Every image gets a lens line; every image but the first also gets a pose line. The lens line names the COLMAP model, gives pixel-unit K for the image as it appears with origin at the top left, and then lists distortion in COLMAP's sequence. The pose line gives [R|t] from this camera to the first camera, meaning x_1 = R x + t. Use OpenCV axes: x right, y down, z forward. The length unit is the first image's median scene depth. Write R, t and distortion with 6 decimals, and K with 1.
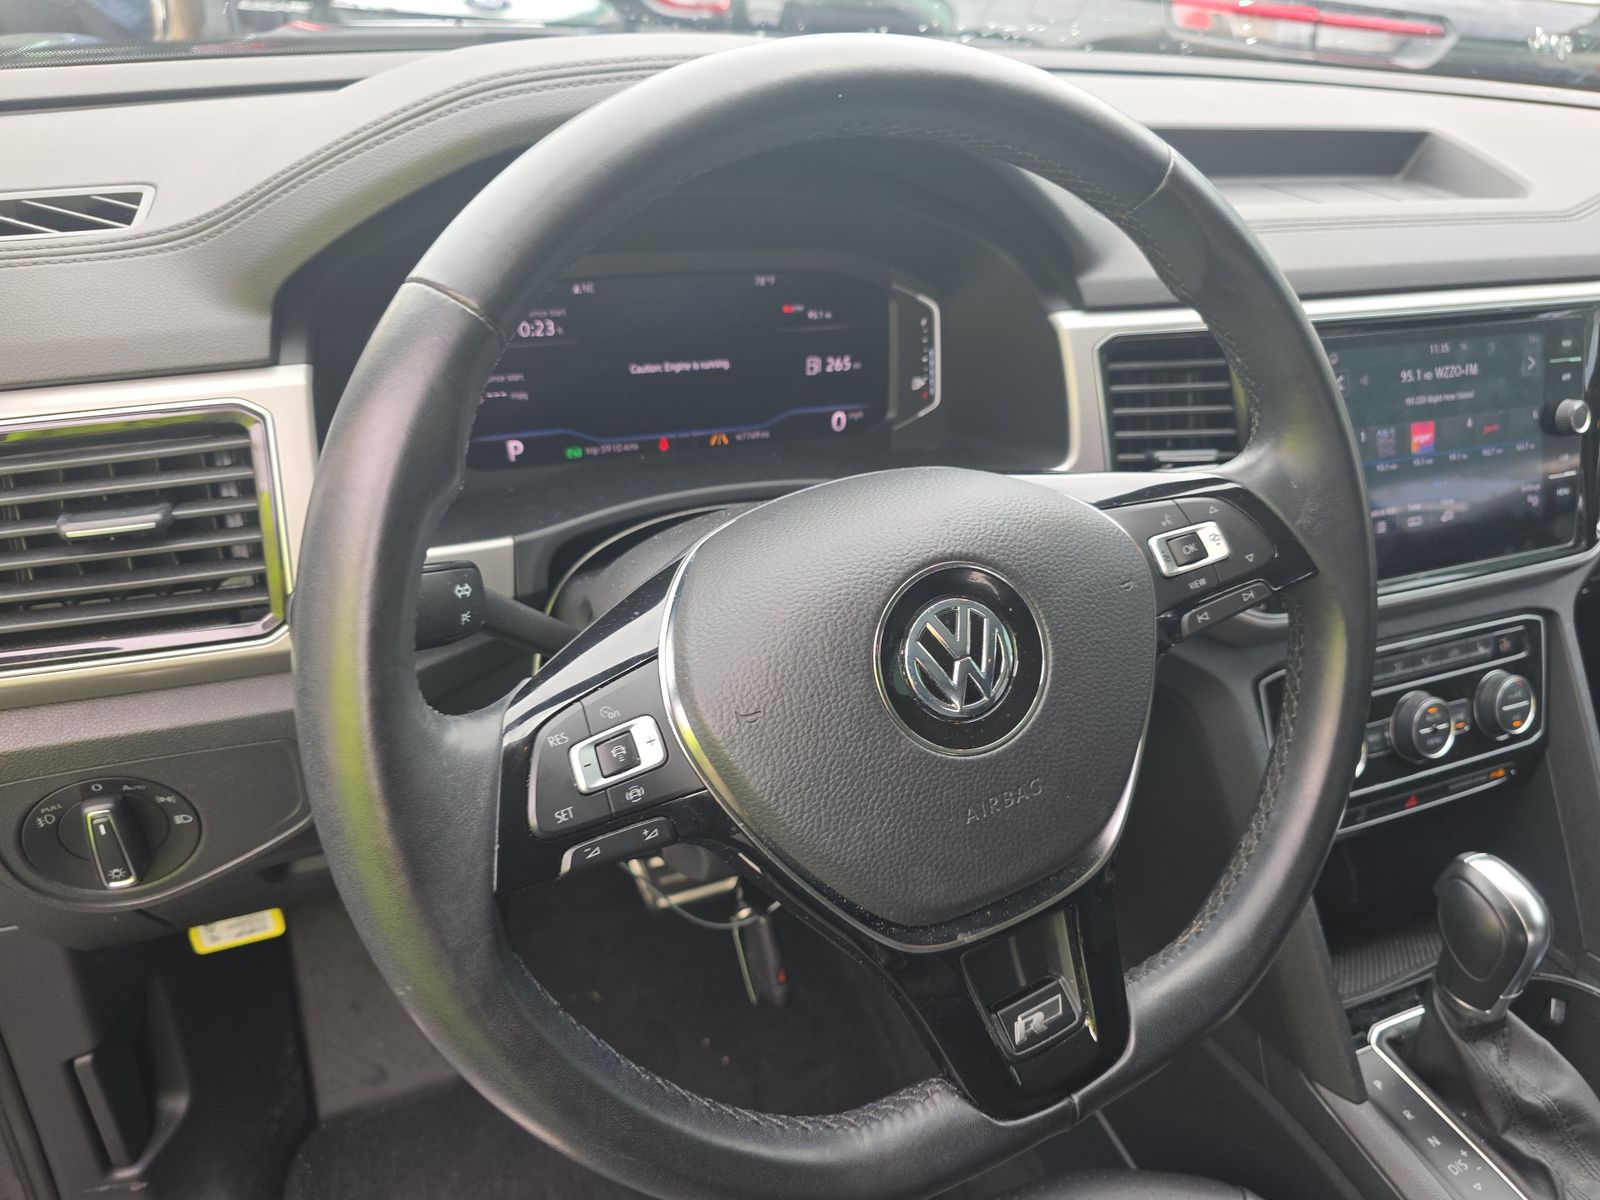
lens RADIAL K [[1107.0, 0, 810.9], [0, 1107.0, 620.2], [0, 0, 1]] dist [0.031779, -0.030254]
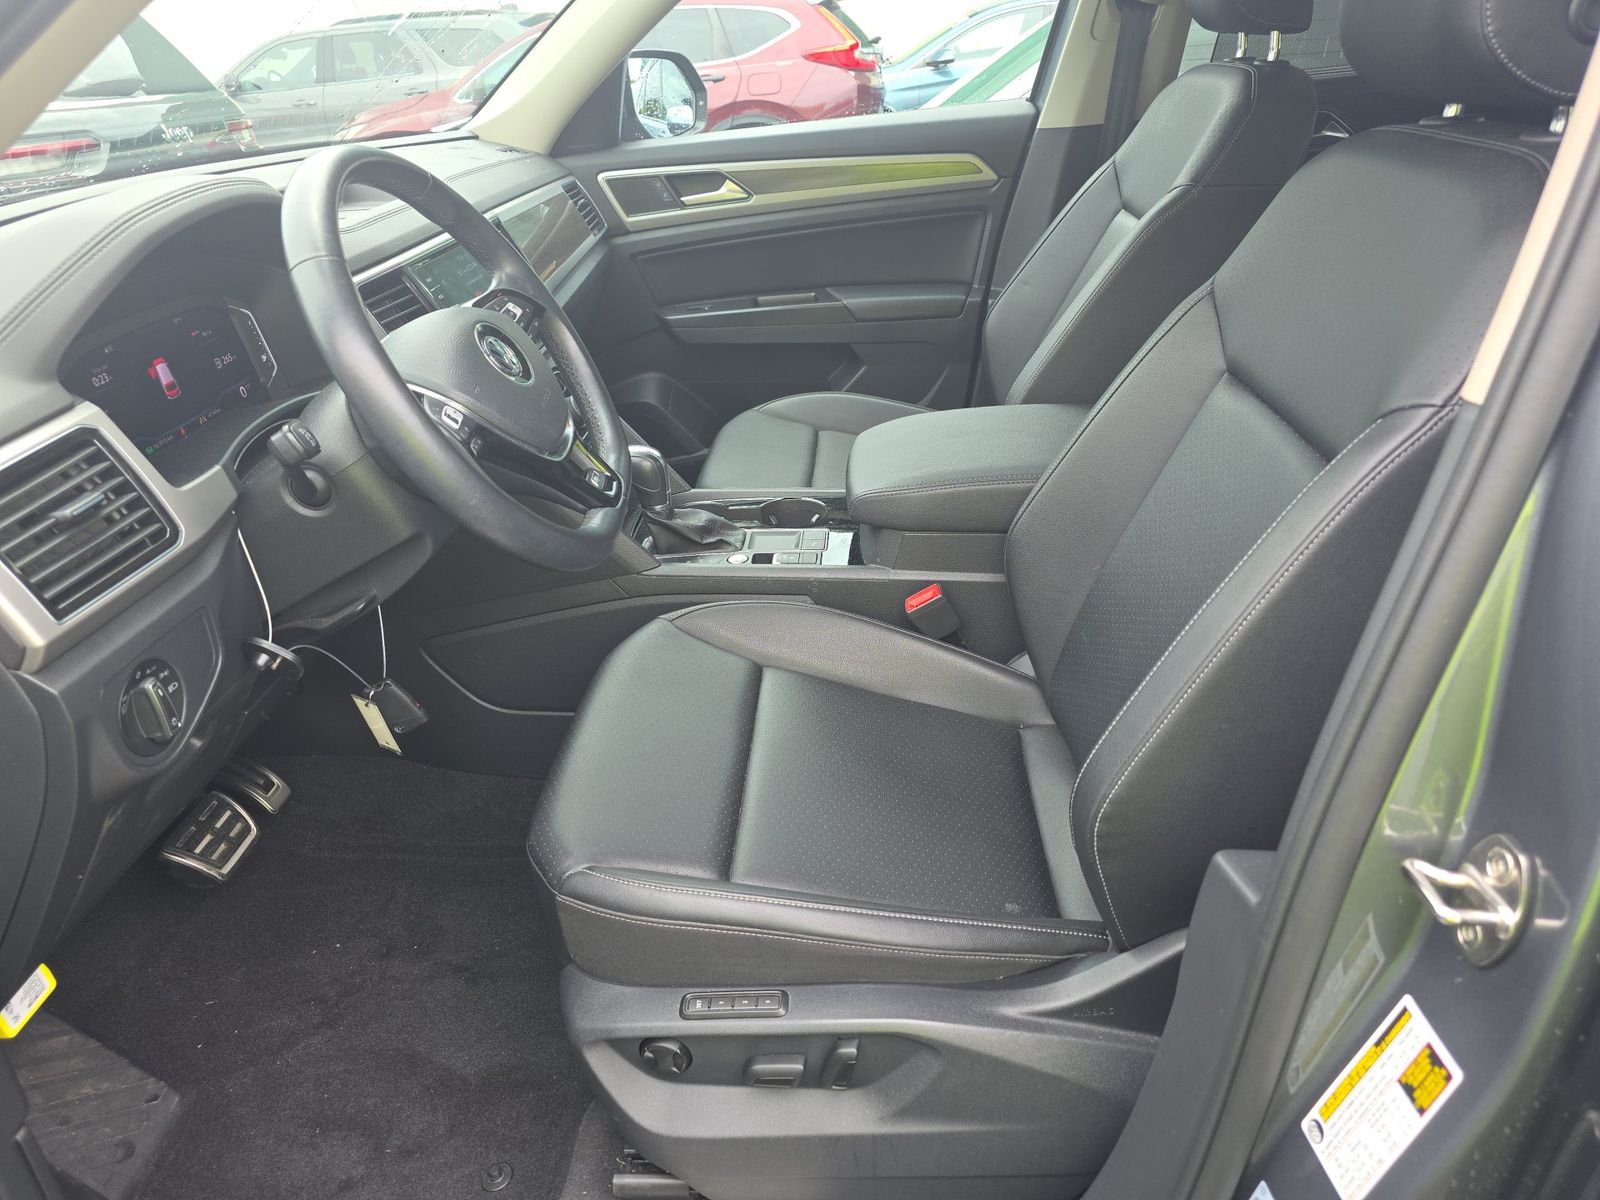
lens RADIAL K [[1107.0, 0, 825.6], [0, 1107.0, 607.0], [0, 0, 1]] dist [0.031779, -0.030254]
pose [[0.432667, -0.504495, 0.747184, -1.078759], [0.562526, 0.798723, 0.213556, 0.226947], [-0.704531, 0.327912, 0.629373, -0.597910]]
